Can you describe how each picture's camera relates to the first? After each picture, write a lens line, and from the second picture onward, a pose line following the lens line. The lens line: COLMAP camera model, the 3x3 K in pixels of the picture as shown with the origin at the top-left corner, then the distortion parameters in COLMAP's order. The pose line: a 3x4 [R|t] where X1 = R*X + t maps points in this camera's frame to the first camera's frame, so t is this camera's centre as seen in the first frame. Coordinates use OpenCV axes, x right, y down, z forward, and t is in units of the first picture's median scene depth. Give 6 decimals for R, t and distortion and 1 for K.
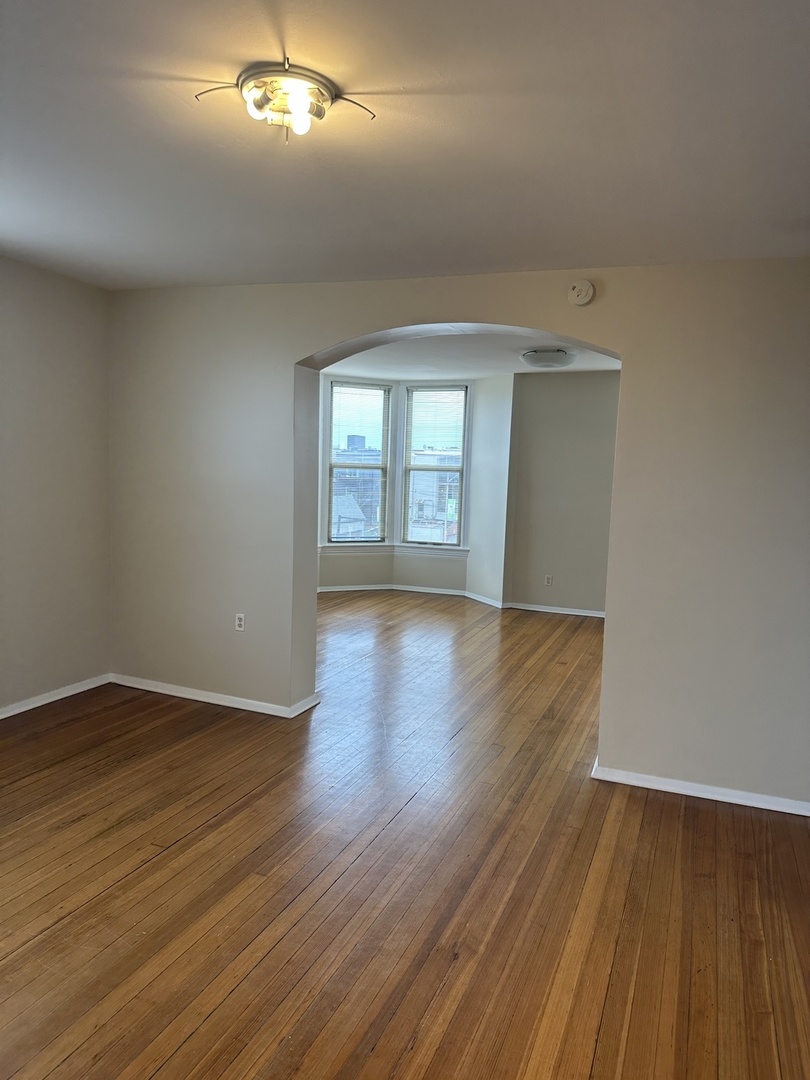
lens RADIAL K [[751.9, 0, 406.6], [0, 751.9, 535.4], [0, 0, 1]] dist [-0.001024, -0.003429]
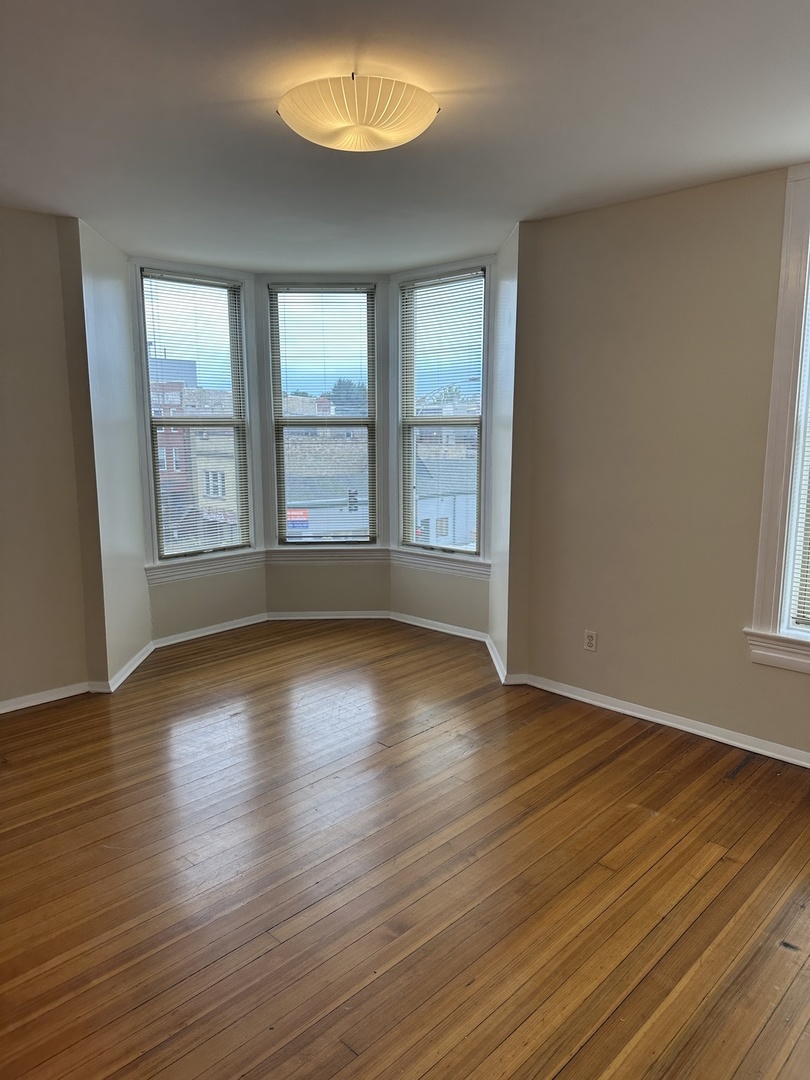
lens RADIAL K [[751.9, 0, 397.8], [0, 751.9, 559.9], [0, 0, 1]] dist [-0.001024, -0.003429]
pose [[0.923608, 0.035302, -0.381709, 0.232088], [-0.003532, 0.996492, 0.083615, -0.030954], [0.383322, -0.075879, 0.920493, 0.443432]]
